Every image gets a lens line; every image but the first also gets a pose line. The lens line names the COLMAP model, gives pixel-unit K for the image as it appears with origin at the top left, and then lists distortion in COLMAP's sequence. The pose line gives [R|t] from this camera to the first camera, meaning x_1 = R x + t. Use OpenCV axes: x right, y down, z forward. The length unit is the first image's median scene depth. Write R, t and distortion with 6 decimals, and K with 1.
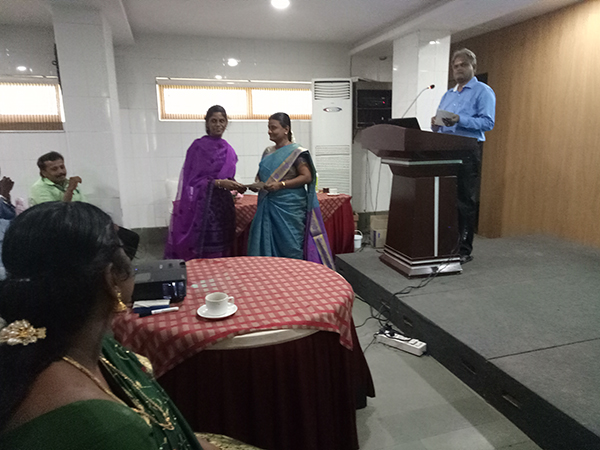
lens RADIAL K [[437.1, 0, 302.8], [0, 437.1, 222.8], [0, 0, 1]] dist [0.075570, -0.096350]
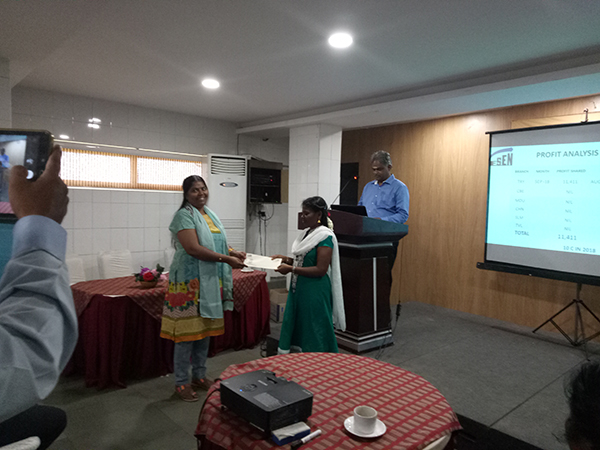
lens RADIAL K [[437.1, 0, 302.8], [0, 437.1, 222.8], [0, 0, 1]] dist [0.075570, -0.096350]
pose [[0.904132, 0.019638, 0.426803, -0.314419], [0.039806, 0.990727, -0.129908, -0.050968], [-0.425396, 0.134443, 0.894966, 0.060183]]
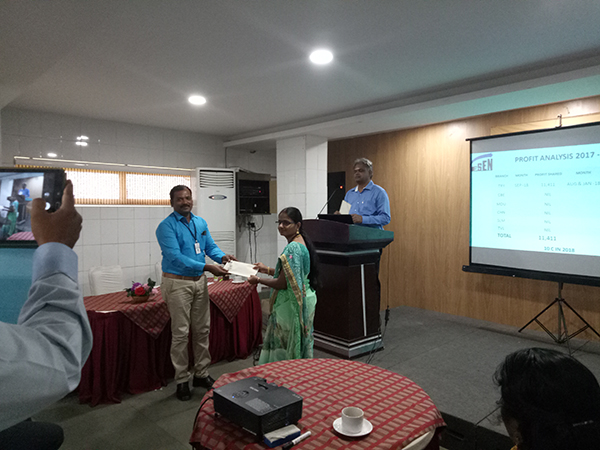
lens RADIAL K [[437.1, 0, 302.8], [0, 437.1, 222.8], [0, 0, 1]] dist [0.075570, -0.096350]
pose [[0.895461, -0.001157, 0.445138, -0.318174], [0.075366, 0.985954, -0.149046, -0.049479], [-0.438713, 0.167013, 0.882971, 0.036333]]
